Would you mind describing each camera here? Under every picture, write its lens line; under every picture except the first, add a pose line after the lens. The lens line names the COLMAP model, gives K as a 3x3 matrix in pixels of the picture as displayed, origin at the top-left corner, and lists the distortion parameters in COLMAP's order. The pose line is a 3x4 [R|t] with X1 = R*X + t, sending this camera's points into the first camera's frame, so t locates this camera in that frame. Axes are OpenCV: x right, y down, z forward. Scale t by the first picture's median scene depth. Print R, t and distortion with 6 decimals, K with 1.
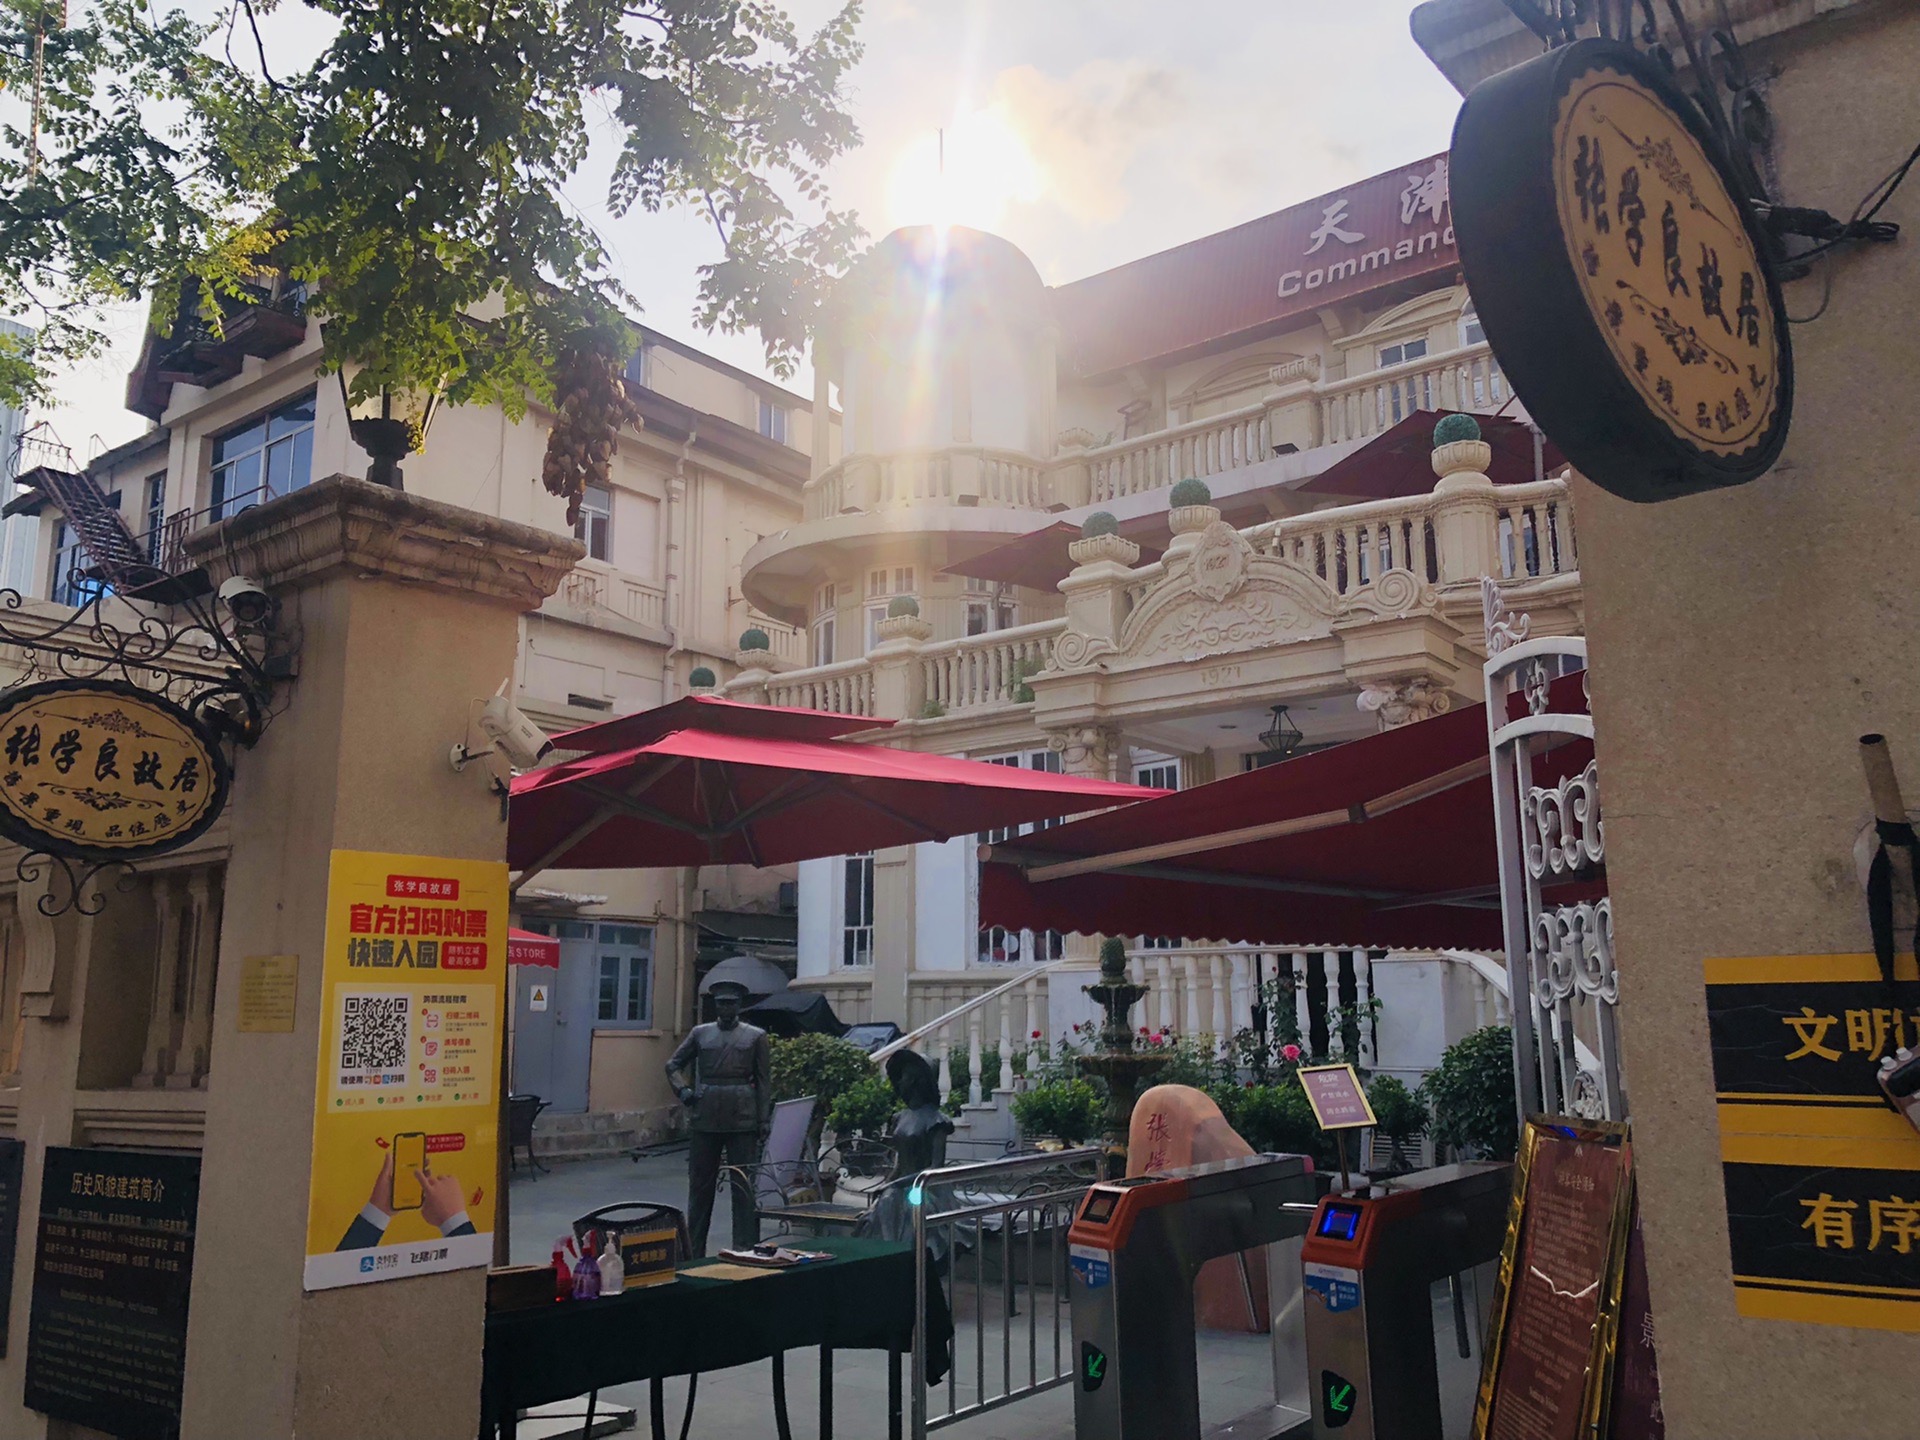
lens RADIAL K [[1562.6, 0, 960.0], [0, 1562.6, 720.0], [0, 0, 1]] dist [0.180929, -0.595614]
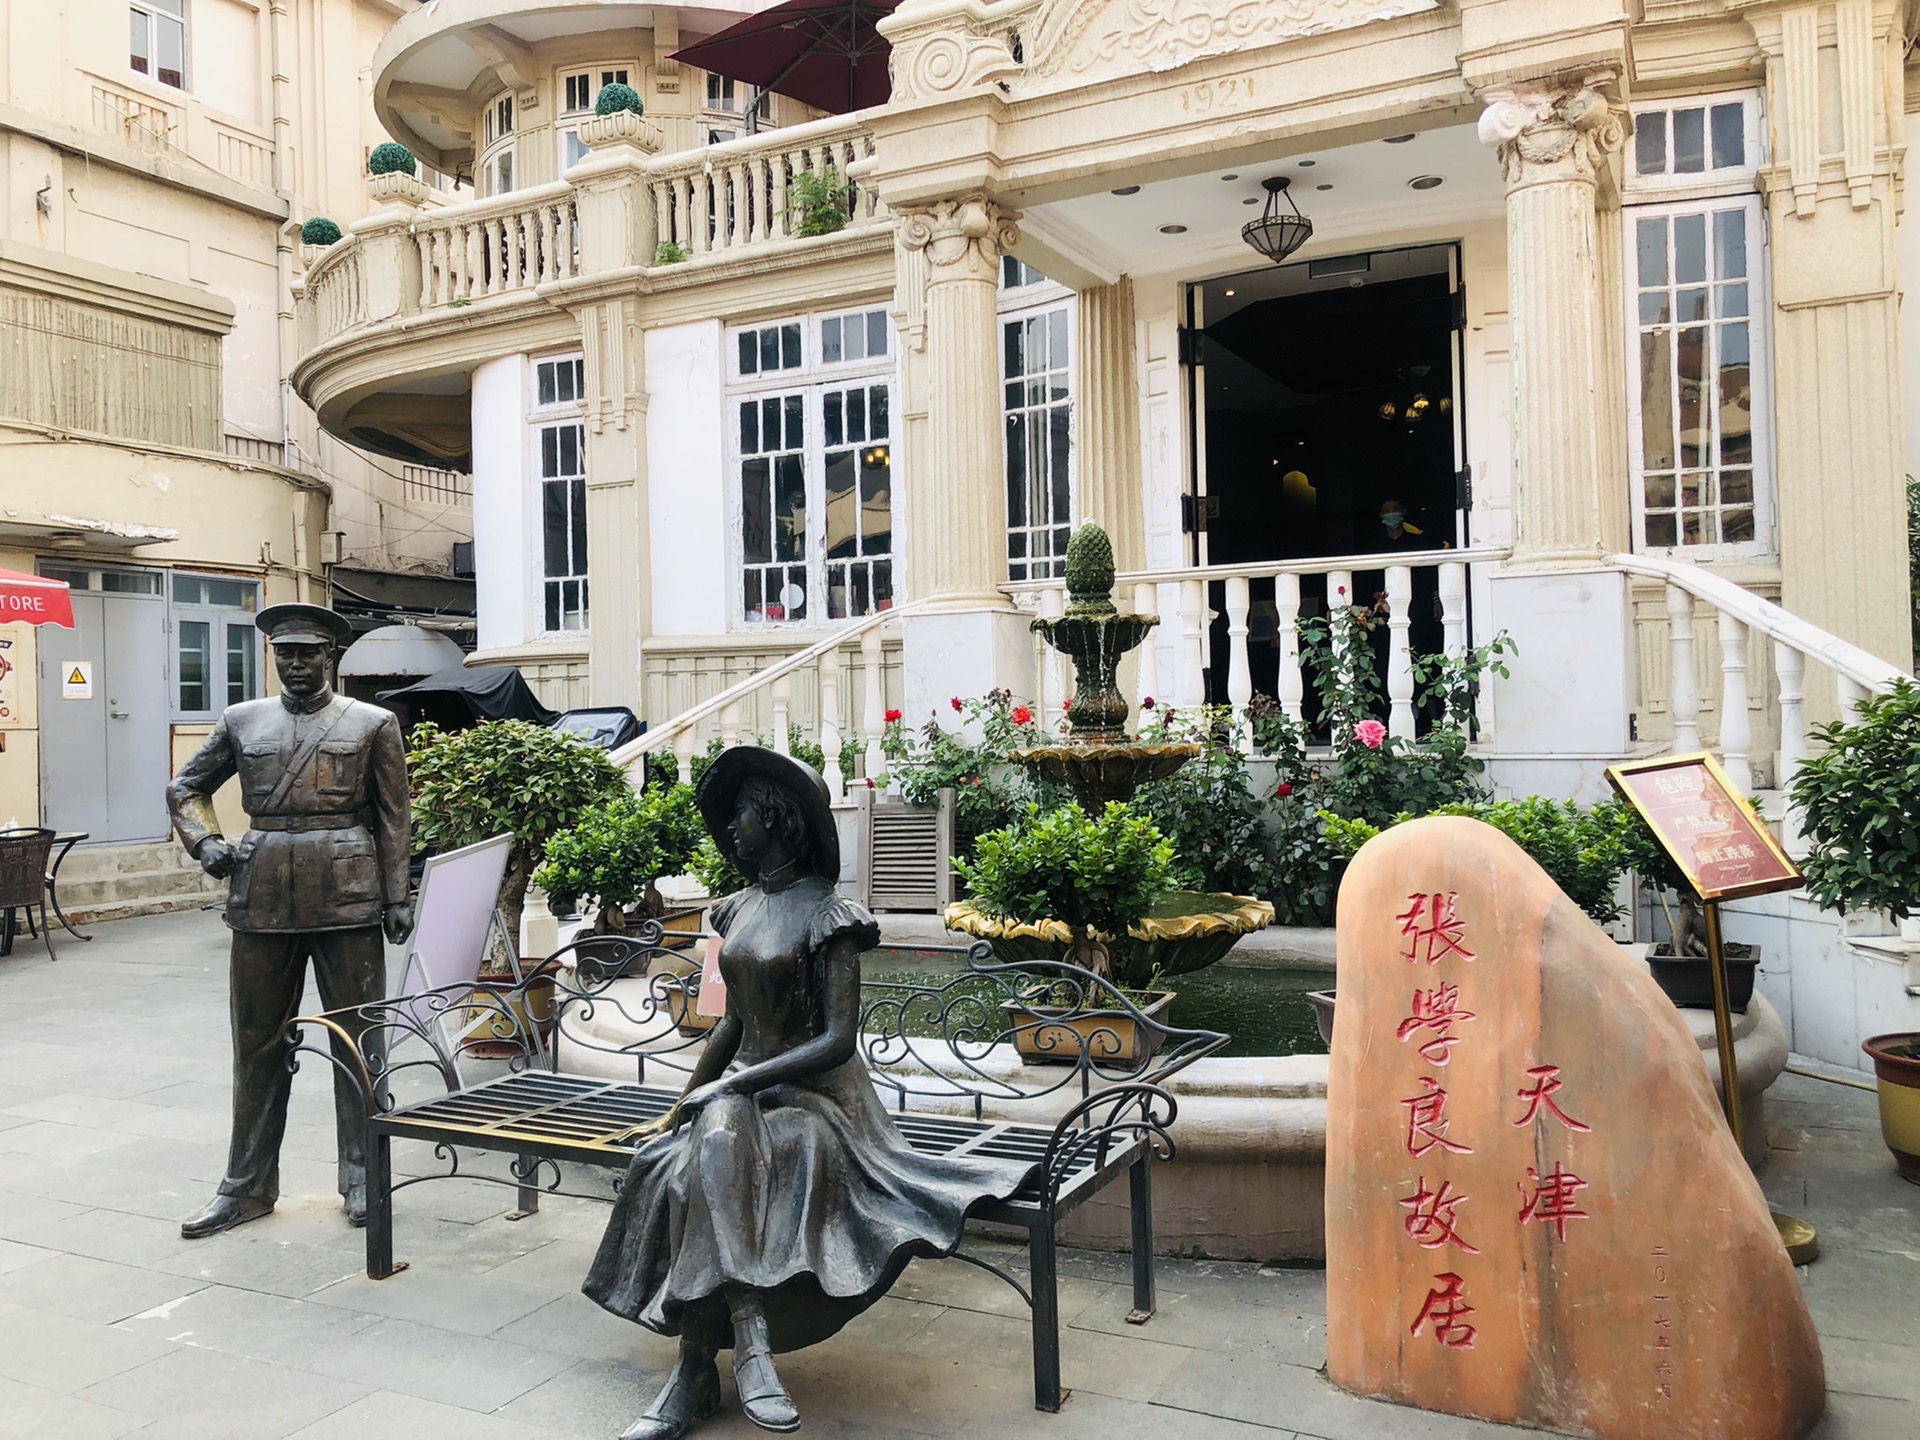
lens RADIAL K [[1569.2, 0, 943.4], [0, 1569.2, 696.0], [0, 0, 1]] dist [0.045560, -0.050568]
pose [[0.983599, -0.015947, 0.179664, -0.026663], [-0.016144, 0.984303, 0.175748, 0.060035], [-0.179646, -0.175766, 0.967902, 0.290007]]
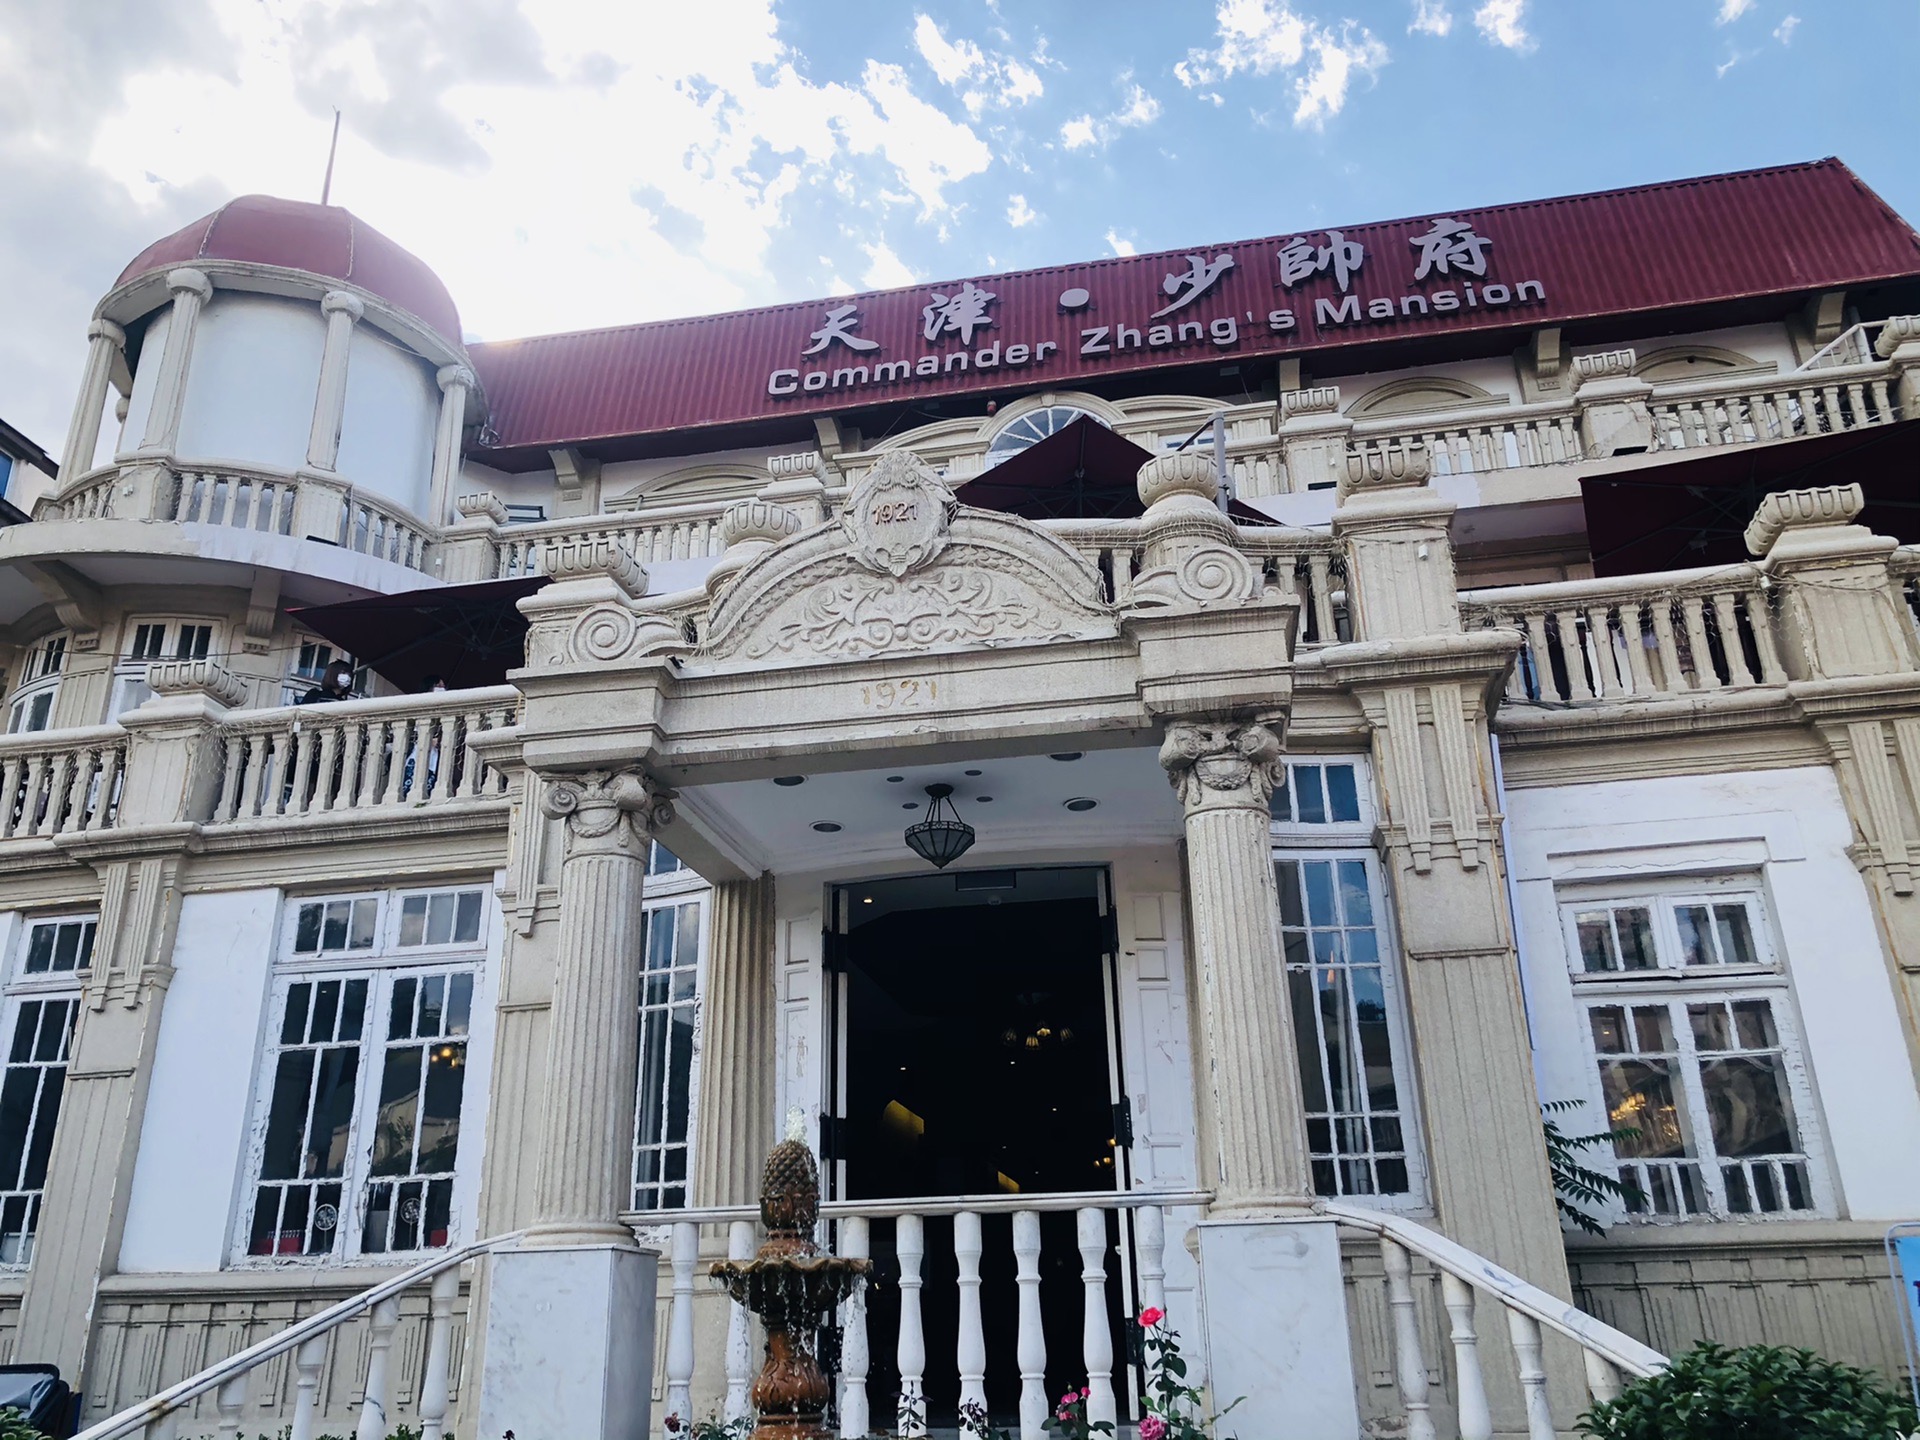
lens RADIAL K [[1569.2, 0, 943.4], [0, 1569.2, 696.0], [0, 0, 1]] dist [0.045560, -0.050568]
pose [[0.890696, 0.165694, 0.423327, -0.038790], [-0.073445, 0.971426, -0.225694, 0.066767], [-0.448627, 0.169933, 0.877415, 0.344681]]
